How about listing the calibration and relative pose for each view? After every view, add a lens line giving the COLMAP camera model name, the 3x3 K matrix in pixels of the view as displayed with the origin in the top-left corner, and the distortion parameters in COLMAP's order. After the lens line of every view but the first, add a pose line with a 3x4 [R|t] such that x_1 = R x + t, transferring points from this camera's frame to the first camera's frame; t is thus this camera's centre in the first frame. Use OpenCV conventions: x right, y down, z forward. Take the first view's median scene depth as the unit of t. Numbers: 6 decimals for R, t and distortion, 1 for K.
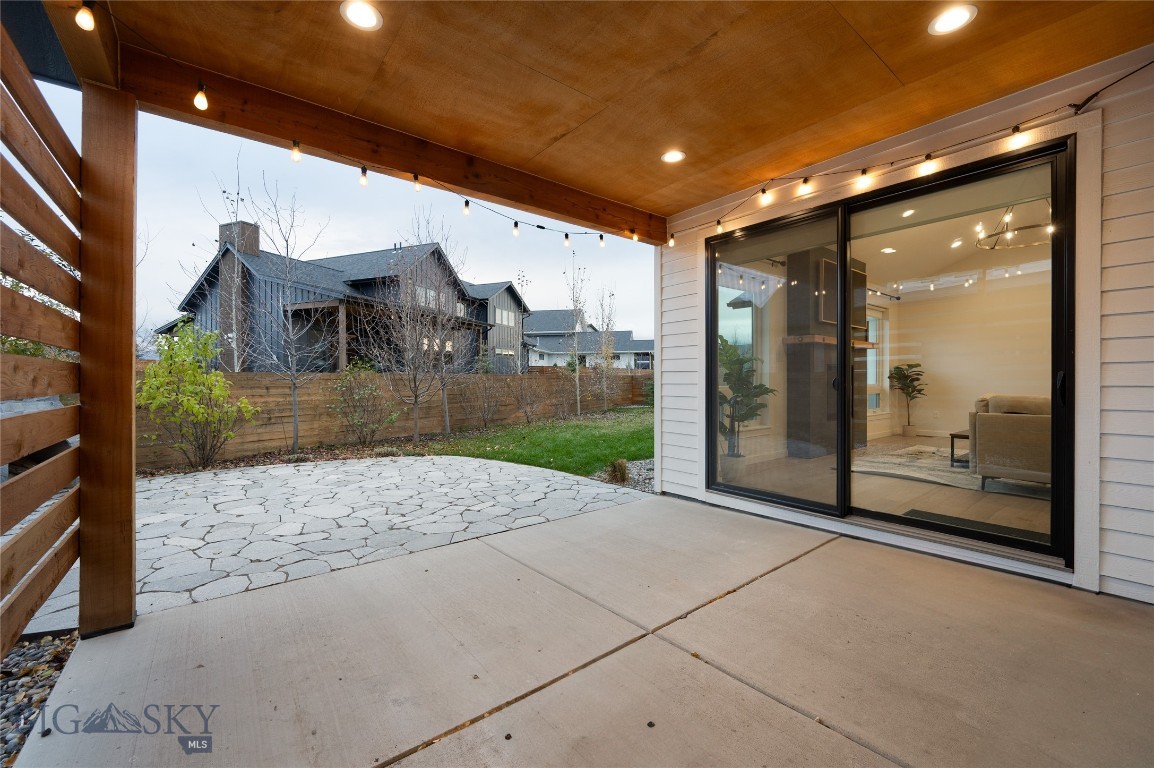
lens RADIAL K [[473.9, 0, 577.0], [0, 473.9, 384.0], [0, 0, 1]] dist [-0.001666, -0.000195]
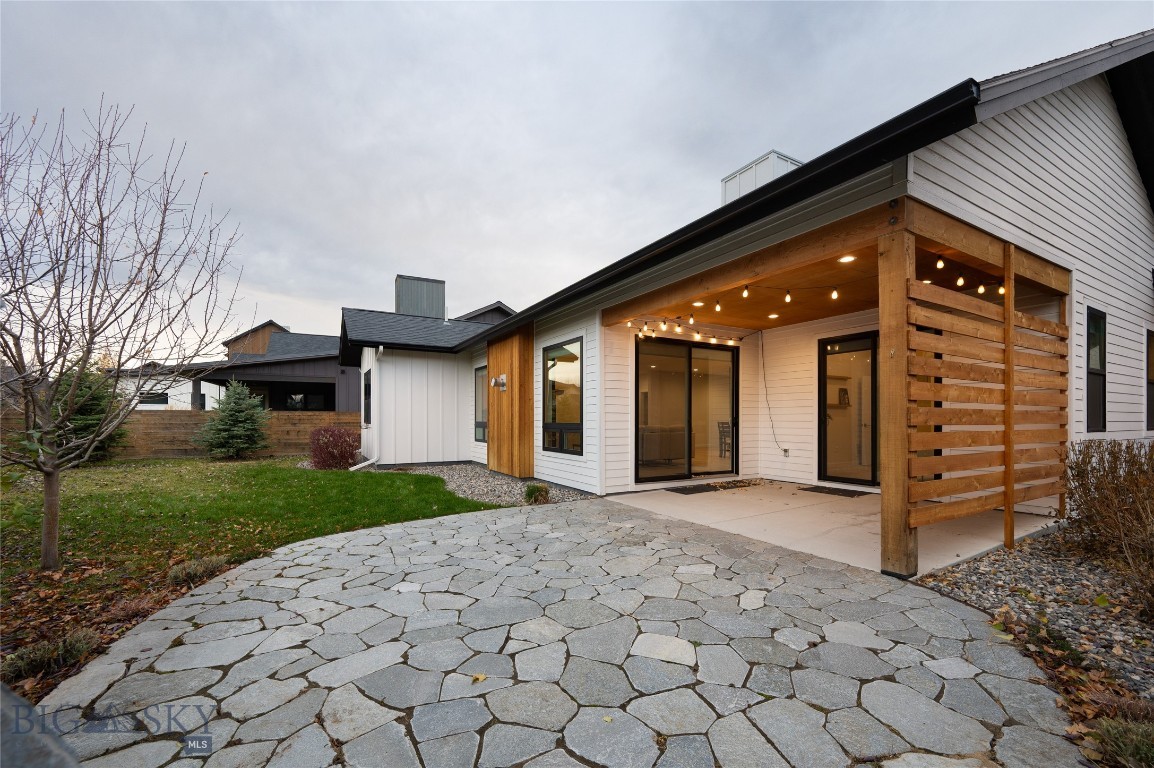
lens RADIAL K [[462.2, 0, 575.9], [0, 462.2, 422.2], [0, 0, 1]] dist [0.000453, 0.000007]
pose [[0.155614, 0.001375, 0.987817, -1.689698], [0.002446, 0.999995, -0.001777, 0.007229], [-0.987815, 0.002693, 0.155610, 1.167371]]
